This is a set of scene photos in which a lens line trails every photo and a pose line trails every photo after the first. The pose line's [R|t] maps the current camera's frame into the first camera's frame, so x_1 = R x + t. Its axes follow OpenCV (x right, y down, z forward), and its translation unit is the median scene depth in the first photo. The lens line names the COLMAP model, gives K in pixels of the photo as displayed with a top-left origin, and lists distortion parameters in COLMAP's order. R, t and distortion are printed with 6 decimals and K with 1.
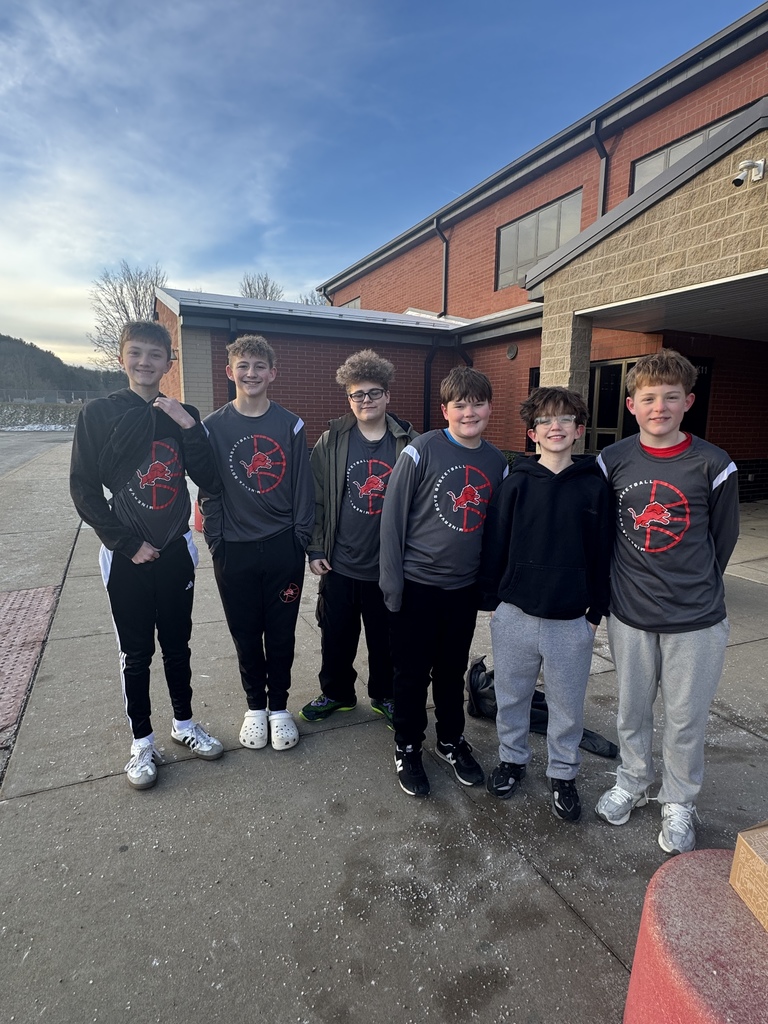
lens RADIAL K [[537.6, 0, 385.8], [0, 537.6, 511.7], [0, 0, 1]] dist [0.002081, -0.002272]
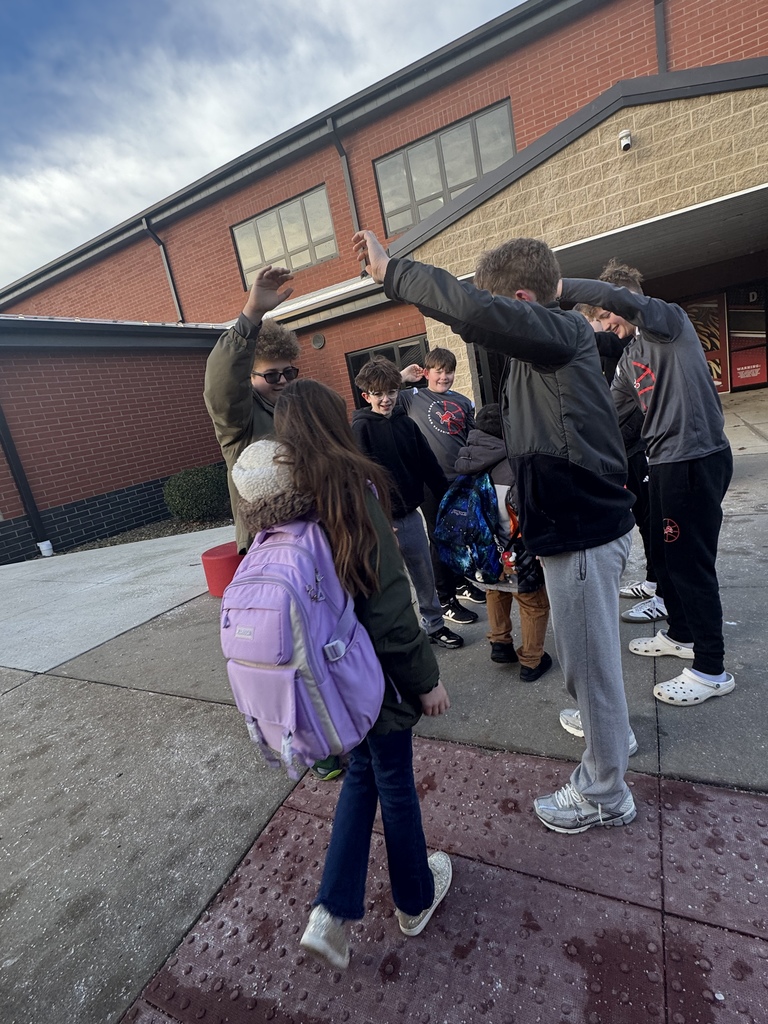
lens RADIAL K [[500.3, 0, 389.2], [0, 500.3, 509.4], [0, 0, 1]] dist [-0.008106, 0.002234]
pose [[0.783615, -0.289558, 0.549639, -0.266275], [0.297108, 0.951672, 0.077771, -0.031504], [-0.545595, 0.102360, 0.831774, 0.182840]]
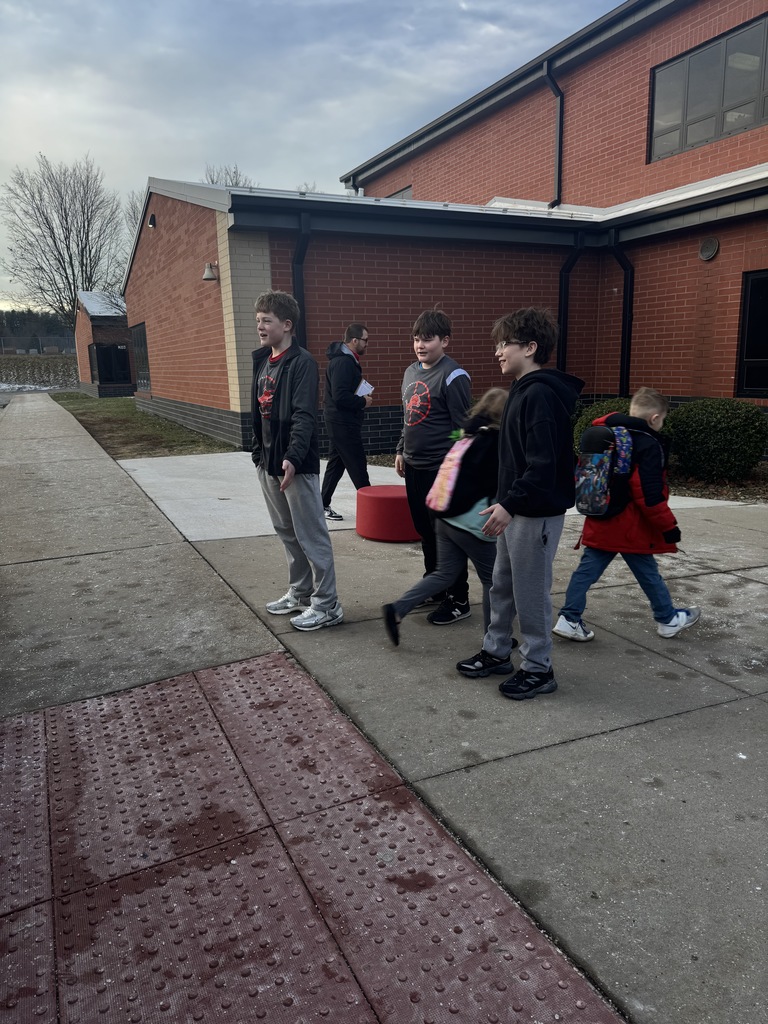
lens RADIAL K [[716.2, 0, 381.9], [0, 716.2, 511.7], [0, 0, 1]] dist [0.023272, -0.017301]
pose [[0.999328, -0.030736, -0.019971, -0.166546], [0.031428, 0.998884, 0.035271, -0.013537], [0.018865, -0.035875, 0.999178, 0.079494]]
